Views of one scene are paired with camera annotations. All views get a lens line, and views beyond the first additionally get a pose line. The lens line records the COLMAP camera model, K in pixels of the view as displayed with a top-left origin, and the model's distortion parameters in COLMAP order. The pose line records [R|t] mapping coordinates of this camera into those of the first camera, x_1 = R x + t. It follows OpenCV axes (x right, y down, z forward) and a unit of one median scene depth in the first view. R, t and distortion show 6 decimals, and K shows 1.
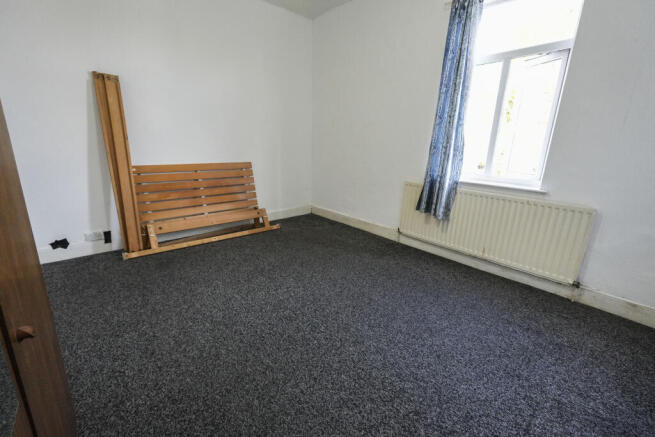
lens RADIAL K [[275.6, 0, 329.8], [0, 275.6, 217.8], [0, 0, 1]] dist [0.000607, 0.000344]
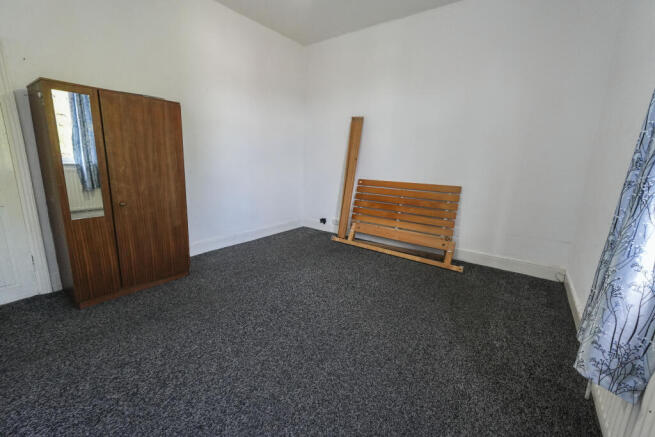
lens RADIAL K [[275.6, 0, 329.8], [0, 275.6, 217.8], [0, 0, 1]] dist [0.000607, 0.000344]
pose [[0.200785, 0.181710, -0.962635, 0.557443], [-0.284384, 0.951142, 0.120224, -0.116019], [0.937449, 0.249619, 0.242651, 0.520131]]
